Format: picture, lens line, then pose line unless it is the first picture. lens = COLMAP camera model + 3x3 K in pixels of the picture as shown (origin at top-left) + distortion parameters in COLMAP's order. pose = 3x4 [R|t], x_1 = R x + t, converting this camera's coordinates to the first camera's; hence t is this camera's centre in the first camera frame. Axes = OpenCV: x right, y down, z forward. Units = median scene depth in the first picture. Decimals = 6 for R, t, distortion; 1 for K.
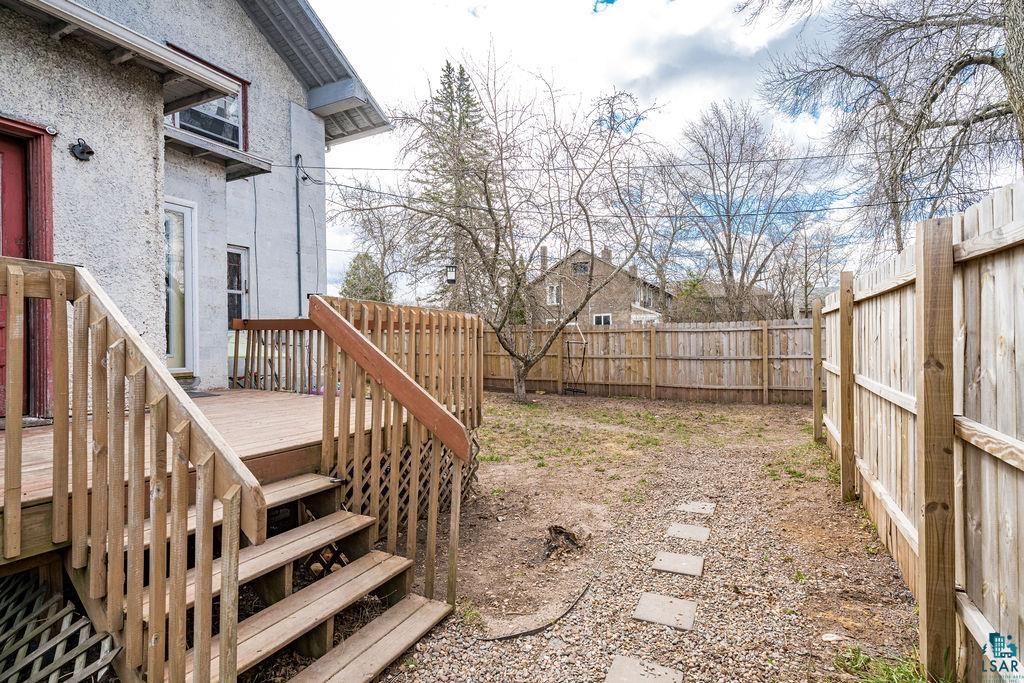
lens RADIAL K [[484.0, 0, 512.0], [0, 484.0, 341.5], [0, 0, 1]] dist [0.000850, 0.000641]
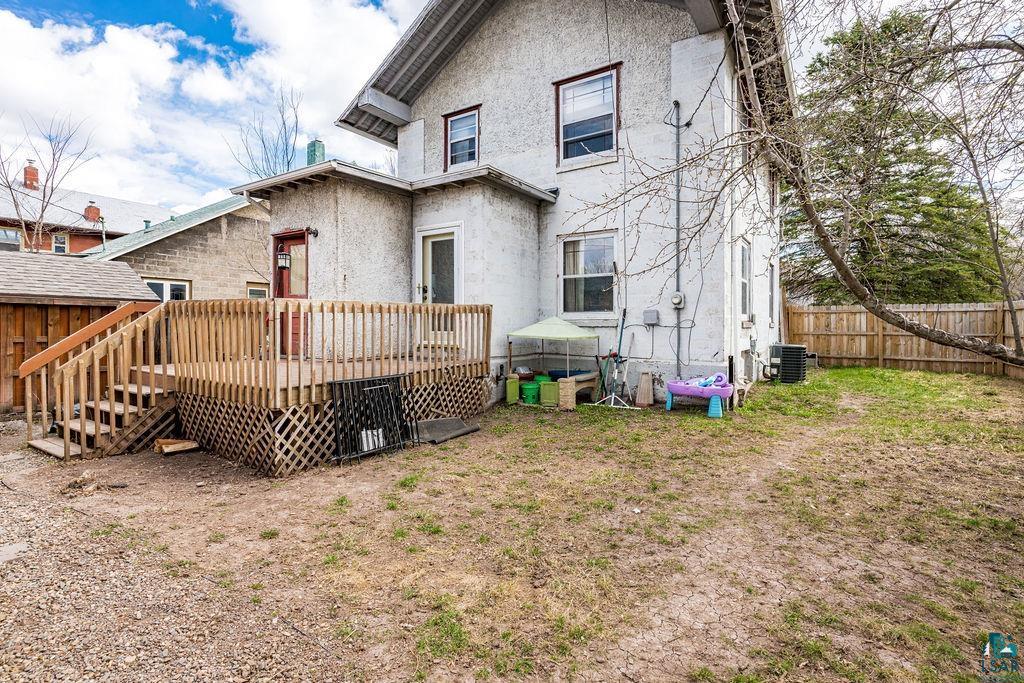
lens RADIAL K [[498.7, 0, 513.2], [0, 498.7, 324.2], [0, 0, 1]] dist [-0.001304, 0.000730]
pose [[-0.098825, 0.009290, -0.995062, 0.507263], [0.004100, 0.999952, 0.008928, -0.005386], [0.995096, -0.003197, -0.098858, 0.887075]]
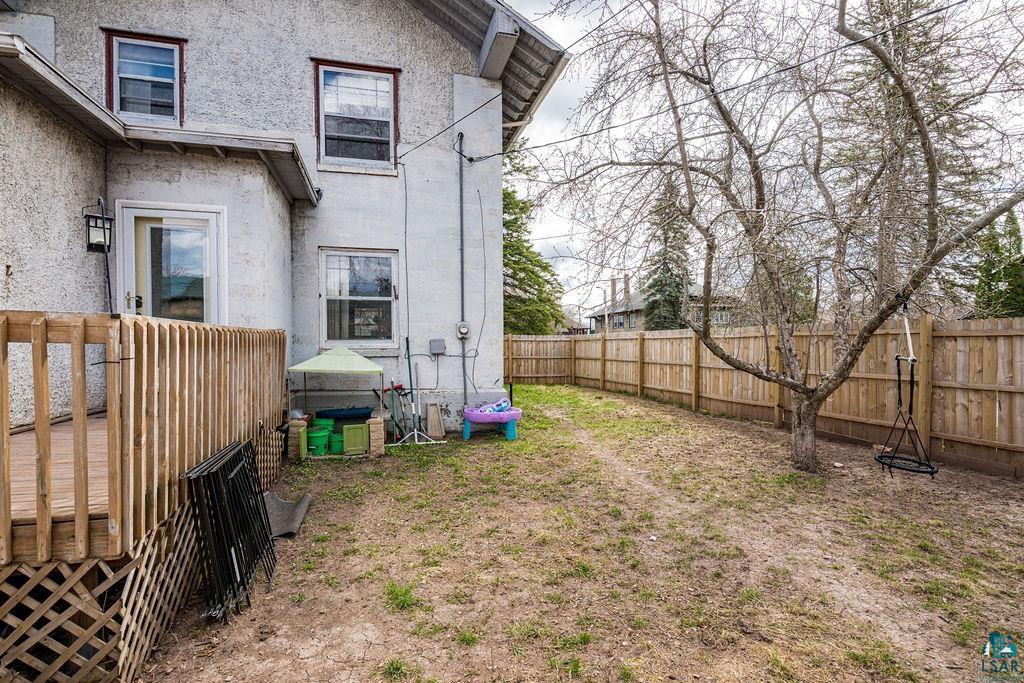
lens RADIAL K [[486.2, 0, 510.8], [0, 486.2, 351.3], [0, 0, 1]] dist [0.000294, 0.000845]
pose [[0.670145, 0.014203, -0.742094, 0.291346], [-0.002211, 0.999851, 0.017139, -0.016560], [0.742227, -0.009845, 0.670077, 0.537828]]
